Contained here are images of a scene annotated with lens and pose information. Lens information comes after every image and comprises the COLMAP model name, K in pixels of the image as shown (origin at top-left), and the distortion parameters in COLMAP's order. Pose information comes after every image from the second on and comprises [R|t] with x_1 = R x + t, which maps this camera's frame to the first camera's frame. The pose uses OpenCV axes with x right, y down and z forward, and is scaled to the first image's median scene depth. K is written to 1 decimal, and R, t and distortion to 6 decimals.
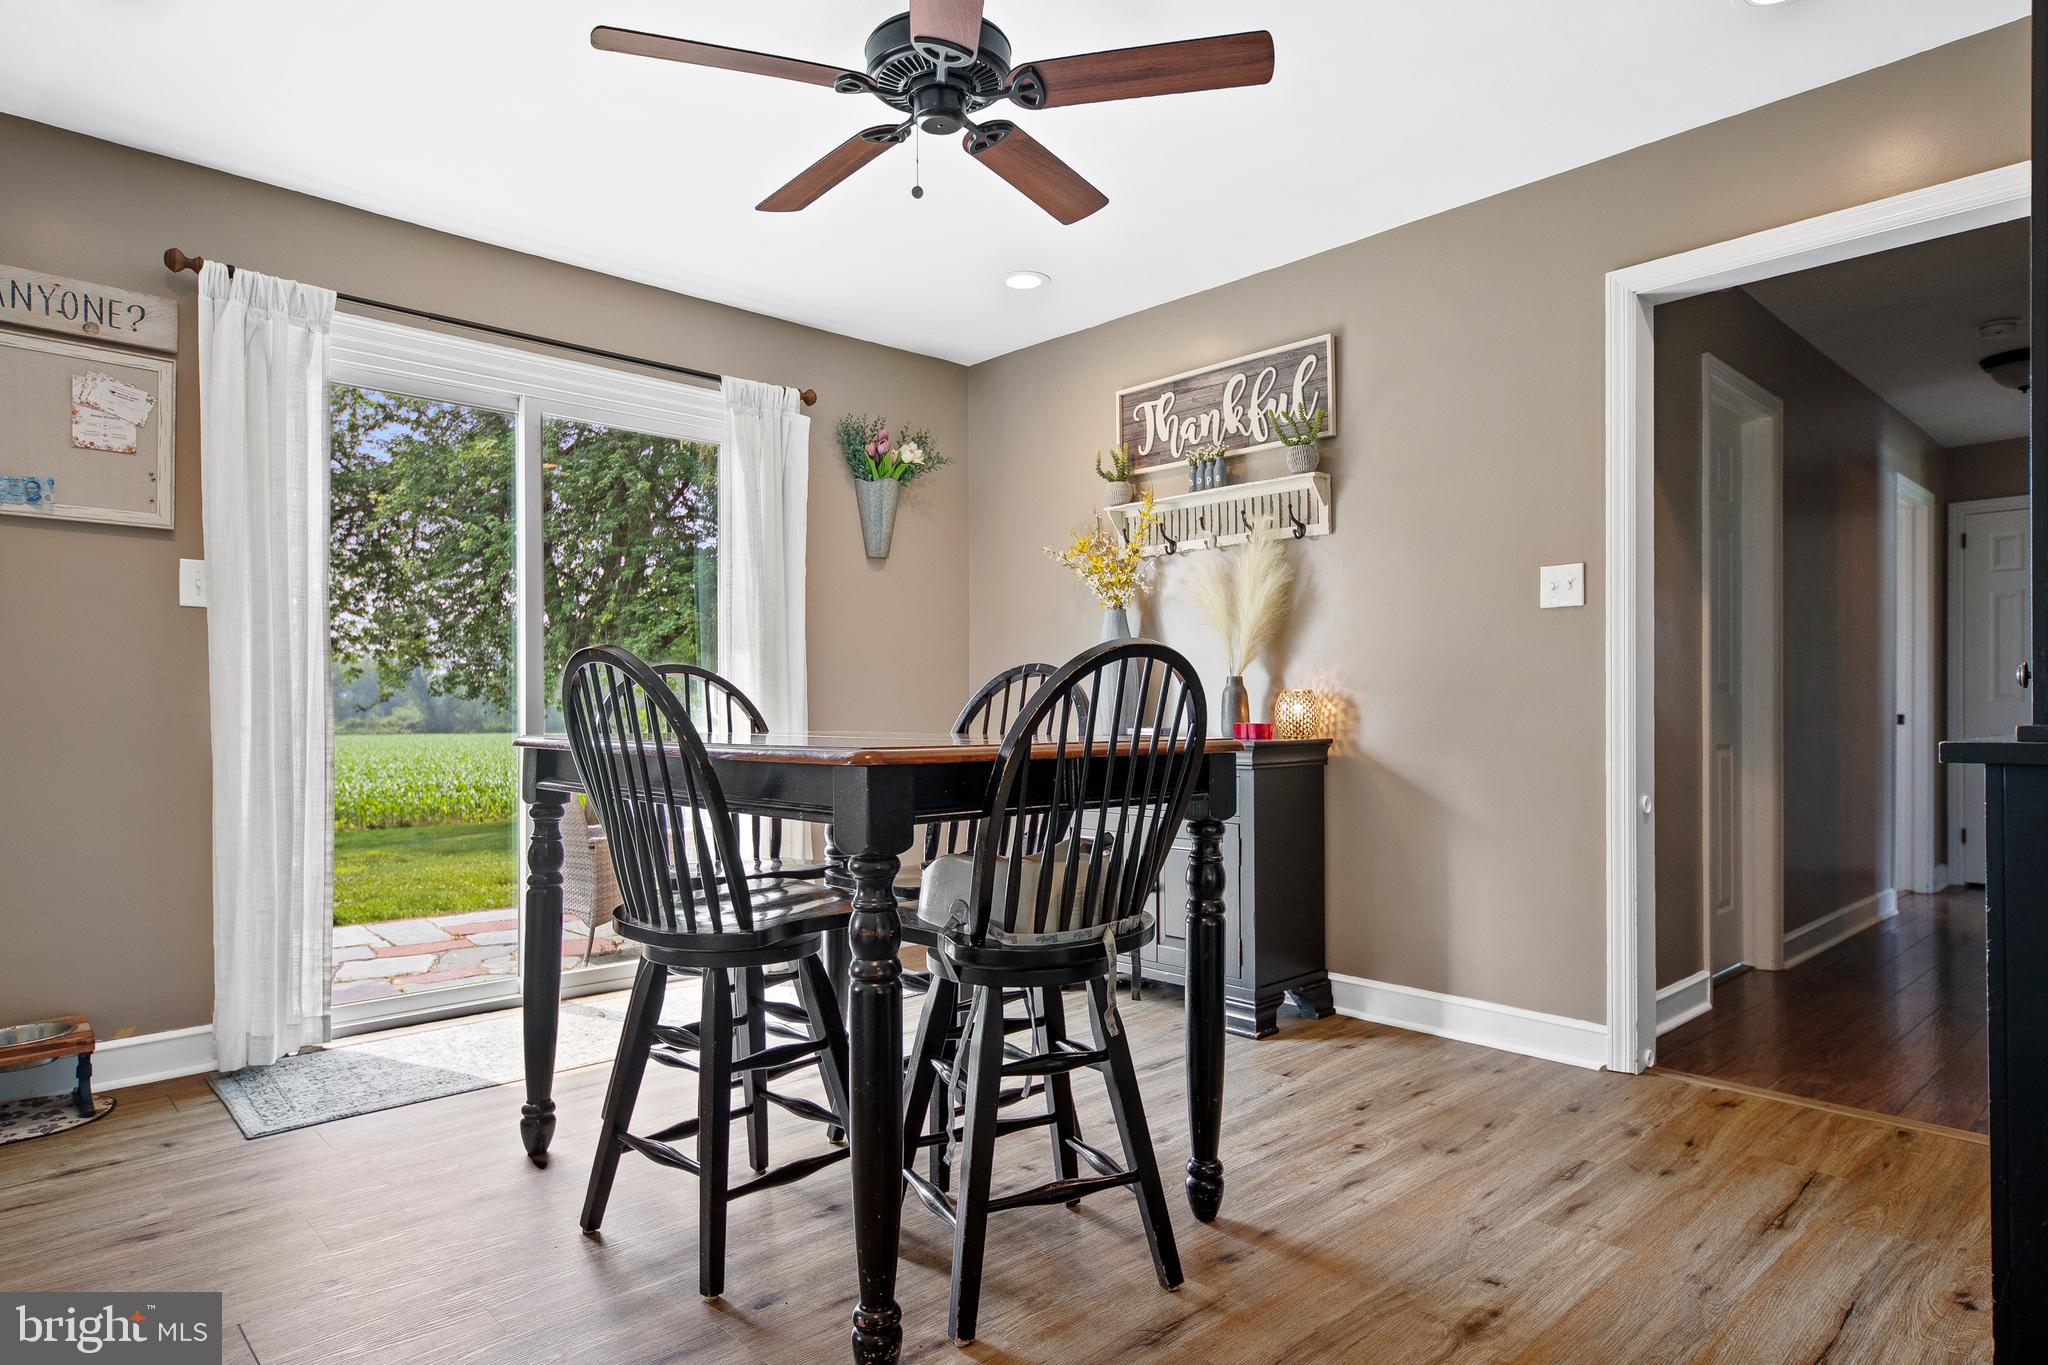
lens RADIAL K [[1178.0, 0, 1030.8], [0, 1178.0, 703.5], [0, 0, 1]] dist [0.004293, 0.001176]
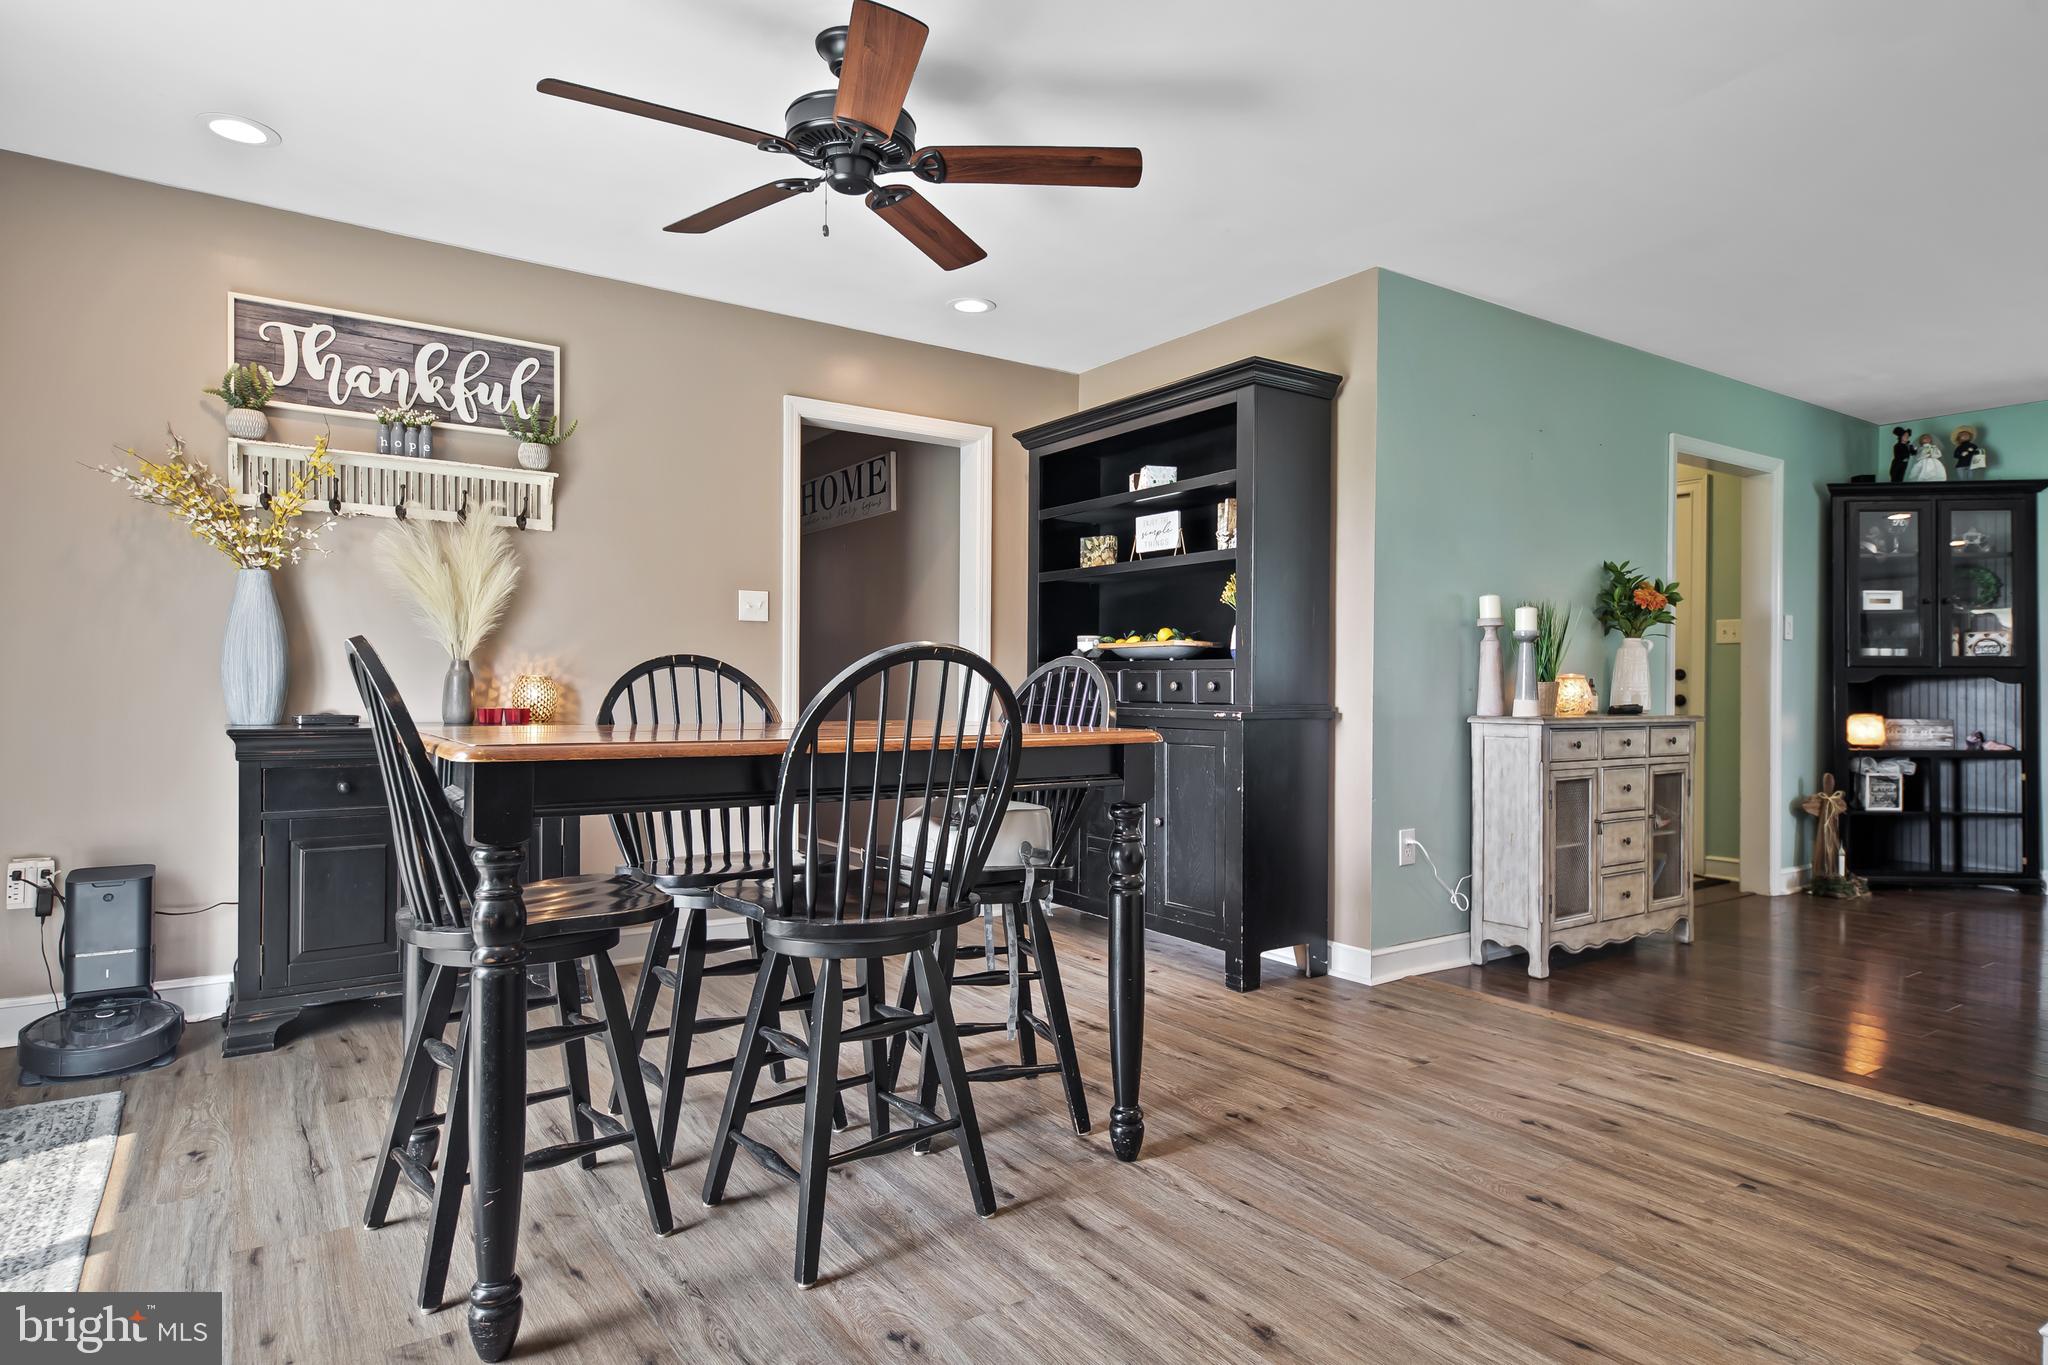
lens RADIAL K [[1133.4, 0, 1024.0], [0, 1133.4, 682.5], [0, 0, 1]] dist [-0.004084, 0.021764]
pose [[0.151722, 0.005625, 0.988407, -0.704174], [-0.011770, 0.999923, -0.003884, -0.006670], [-0.988353, -0.011044, 0.151777, 0.414331]]
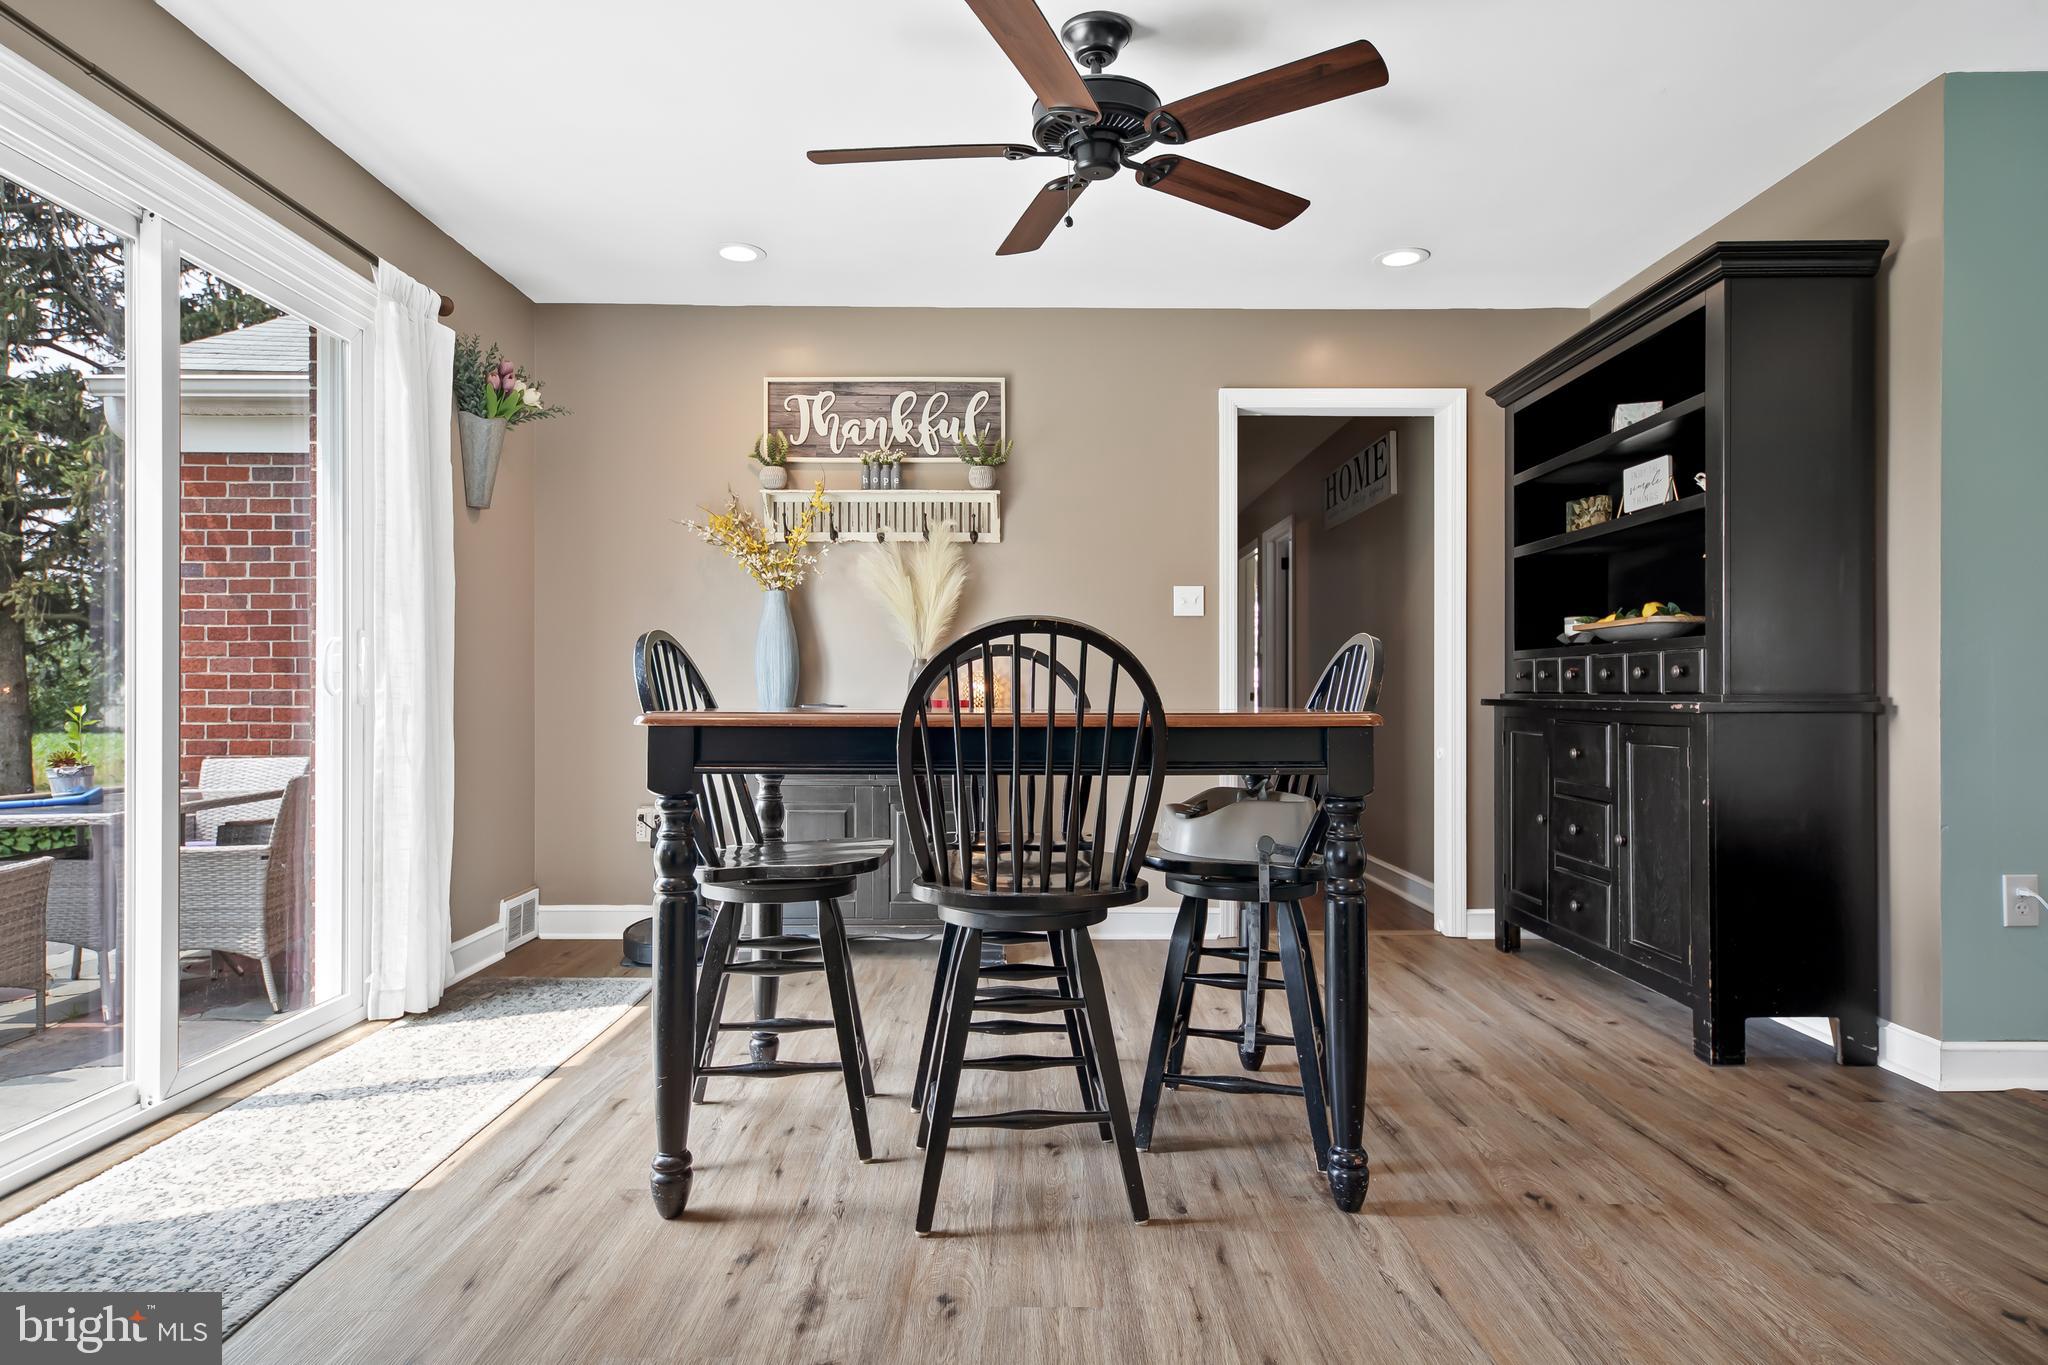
lens RADIAL K [[1134.4, 0, 1032.5], [0, 1134.4, 684.9], [0, 0, 1]] dist [0.010604, -0.000063]
pose [[0.680342, 0.007668, 0.732854, -0.573940], [-0.005469, 0.999971, -0.005387, 0.007554], [-0.732874, -0.000343, 0.680364, 0.185285]]
